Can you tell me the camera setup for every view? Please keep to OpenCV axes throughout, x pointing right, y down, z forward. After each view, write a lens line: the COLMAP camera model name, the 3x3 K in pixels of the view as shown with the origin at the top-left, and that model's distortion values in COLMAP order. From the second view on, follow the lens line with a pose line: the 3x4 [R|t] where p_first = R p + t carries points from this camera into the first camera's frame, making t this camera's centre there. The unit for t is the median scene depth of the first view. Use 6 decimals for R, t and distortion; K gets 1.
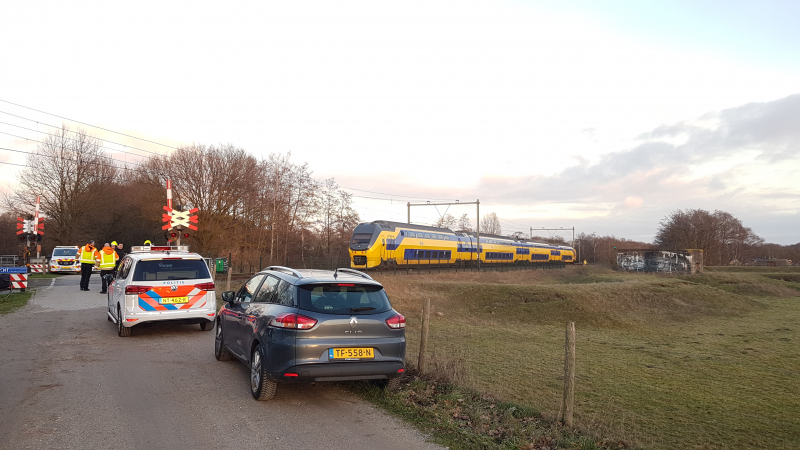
lens RADIAL K [[638.5, 0, 395.3], [0, 638.5, 224.5], [0, 0, 1]] dist [0.151157, -0.216534]
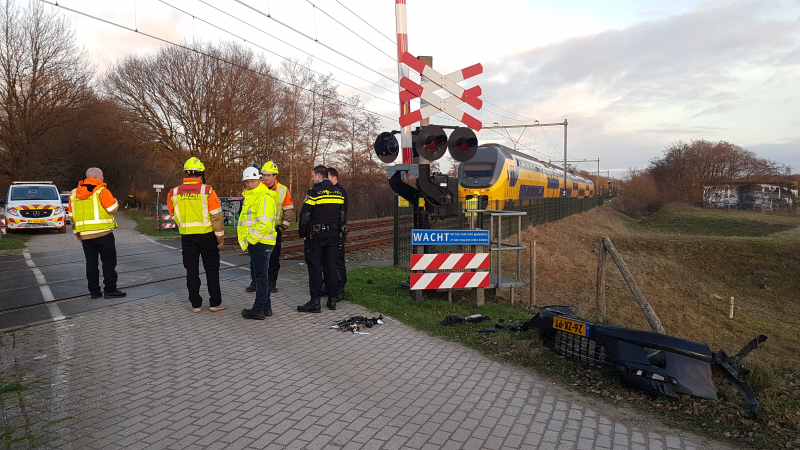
lens RADIAL K [[638.5, 0, 405.2], [0, 638.5, 212.3], [0, 0, 1]] dist [0.151157, -0.216534]
pose [[0.995853, -0.011329, 0.090263, -0.179448], [0.004017, 0.996724, 0.080783, 0.011161], [-0.090883, -0.080085, 0.992636, 0.313693]]
